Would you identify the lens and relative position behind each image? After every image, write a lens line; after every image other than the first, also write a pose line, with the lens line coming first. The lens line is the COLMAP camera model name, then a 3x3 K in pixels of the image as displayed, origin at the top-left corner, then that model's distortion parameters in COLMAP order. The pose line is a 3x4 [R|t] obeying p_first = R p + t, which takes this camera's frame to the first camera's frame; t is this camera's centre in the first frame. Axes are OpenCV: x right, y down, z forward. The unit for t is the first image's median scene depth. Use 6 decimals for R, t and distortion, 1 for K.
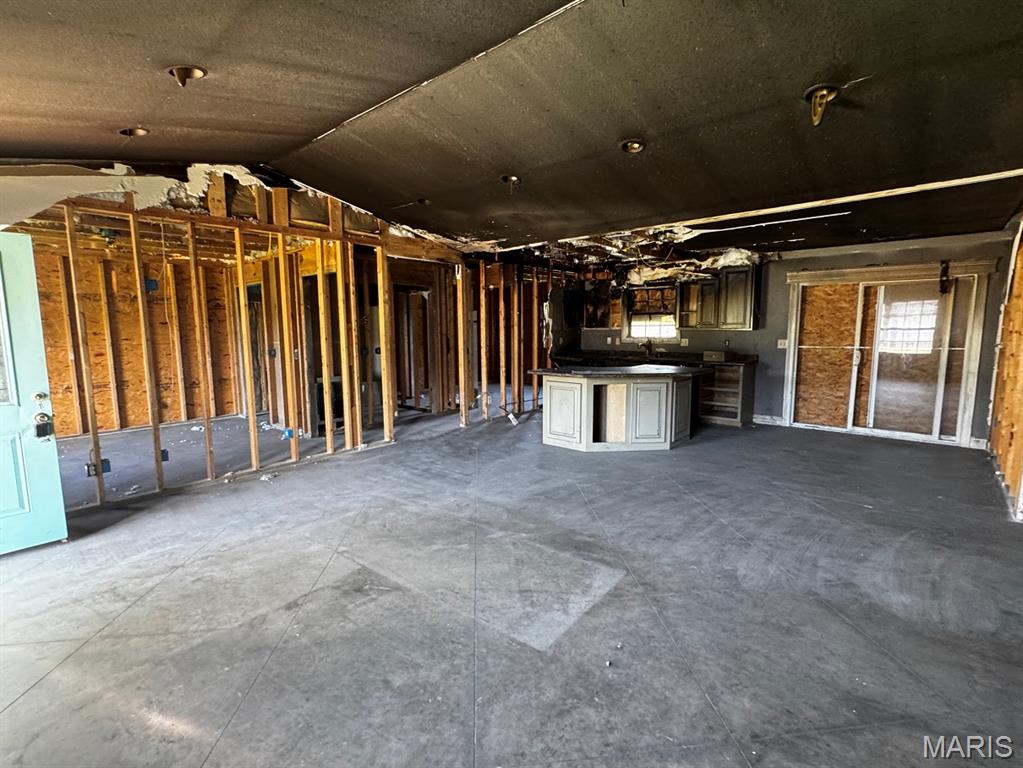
lens RADIAL K [[487.3, 0, 508.3], [0, 487.3, 384.8], [0, 0, 1]] dist [0.000362, 0.000440]
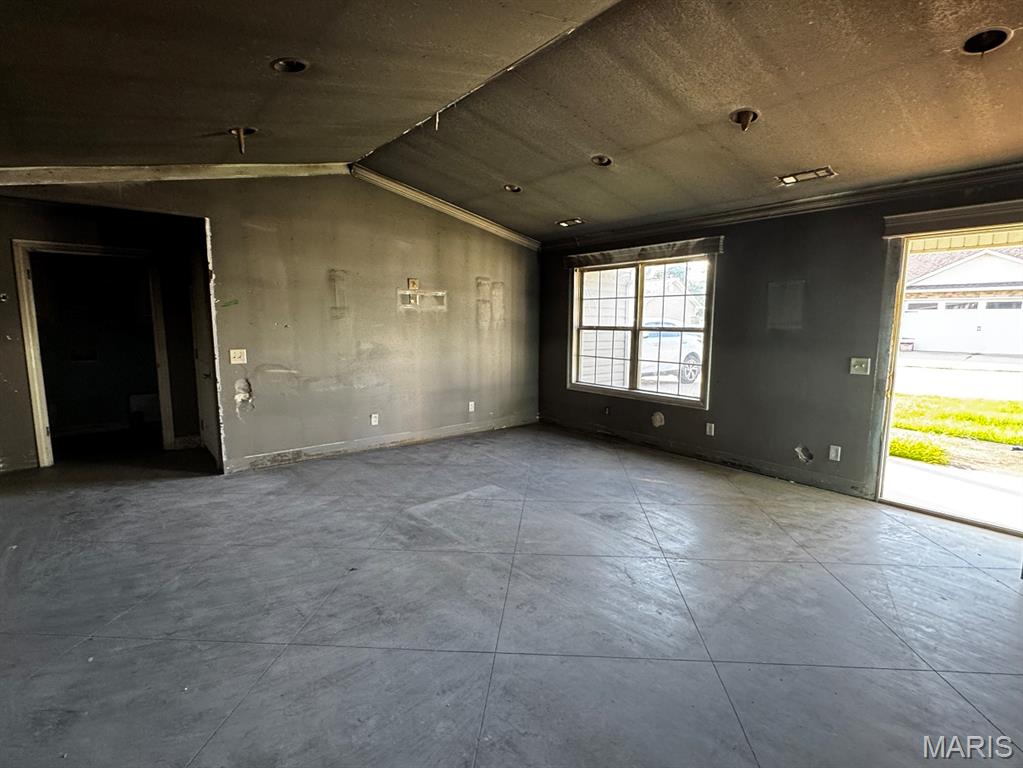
lens RADIAL K [[487.3, 0, 508.3], [0, 487.3, 384.8], [0, 0, 1]] dist [0.000362, 0.000440]
pose [[-0.986554, -0.019550, 0.162264, -0.153385], [0.021653, 0.968435, 0.248326, -0.163736], [-0.161997, 0.248500, -0.954989, 1.405504]]
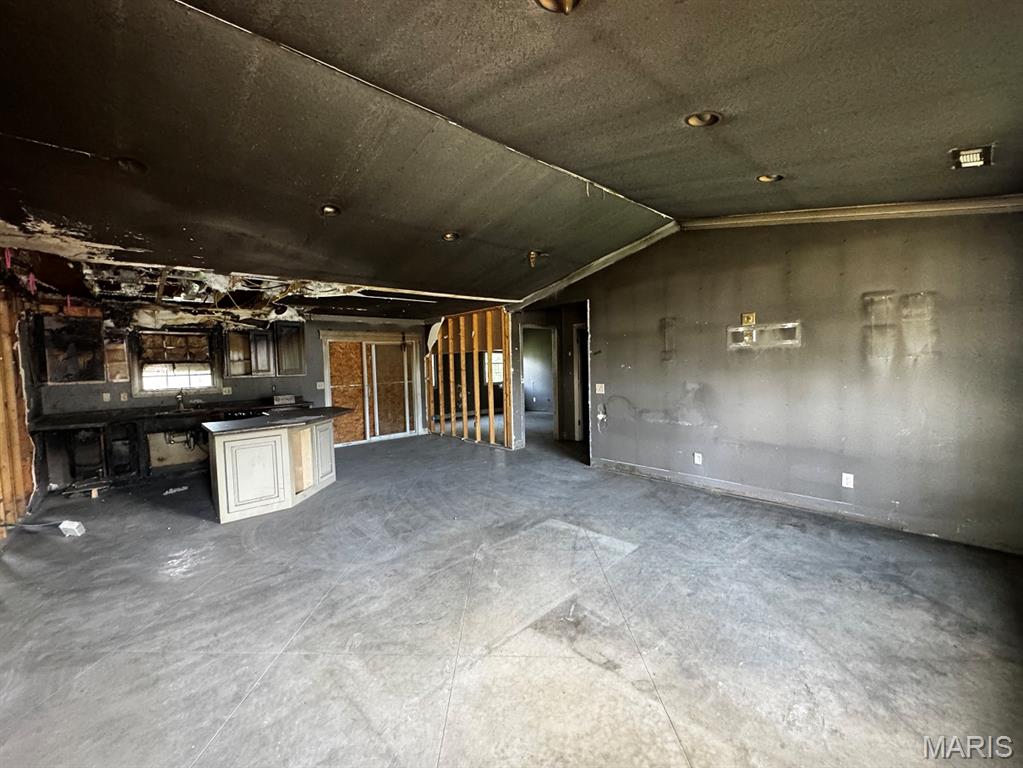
lens RADIAL K [[410.6, 0, 509.9], [0, 410.6, 384.4], [0, 0, 1]] dist [-0.001577, -0.000344]
pose [[0.114827, -0.045708, 0.992333, -0.718086], [0.150714, 0.988179, 0.028077, -0.067341], [-0.981886, 0.146335, 0.120359, 0.608688]]
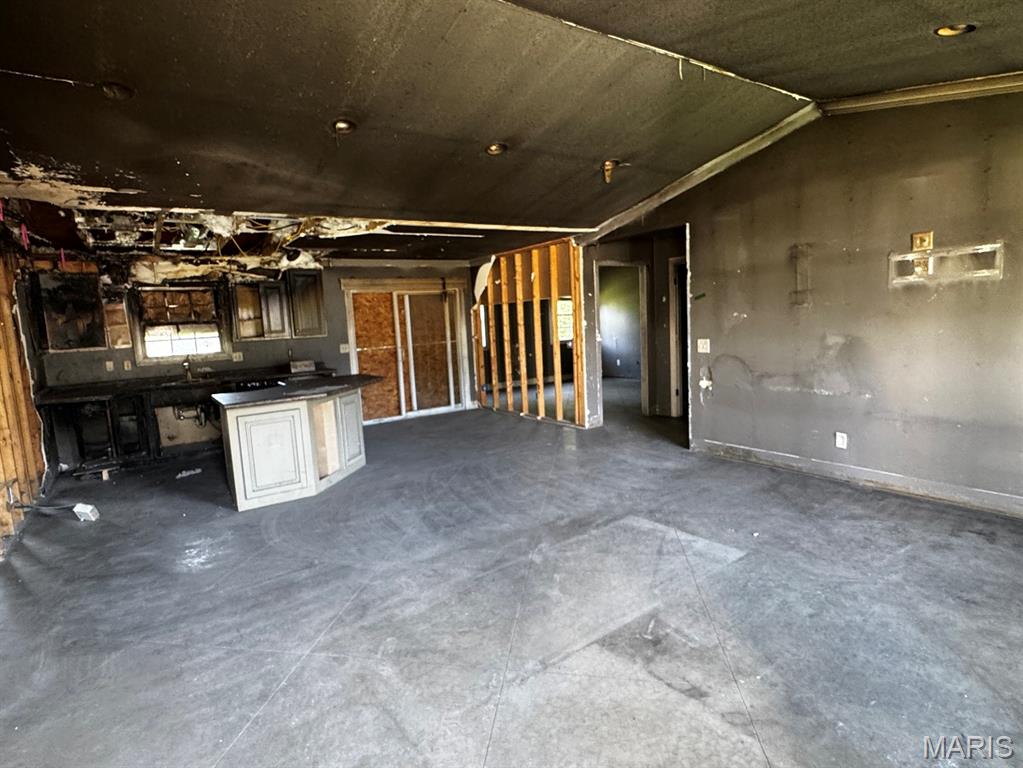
lens RADIAL K [[545.4, 0, 511.5], [0, 545.4, 384.0], [0, 0, 1]] dist [-0.003327, 0.000491]
pose [[0.251676, -0.120342, 0.960301, -0.738468], [0.171326, 0.982108, 0.078173, -0.063286], [-0.952526, 0.144850, 0.267790, 0.585884]]
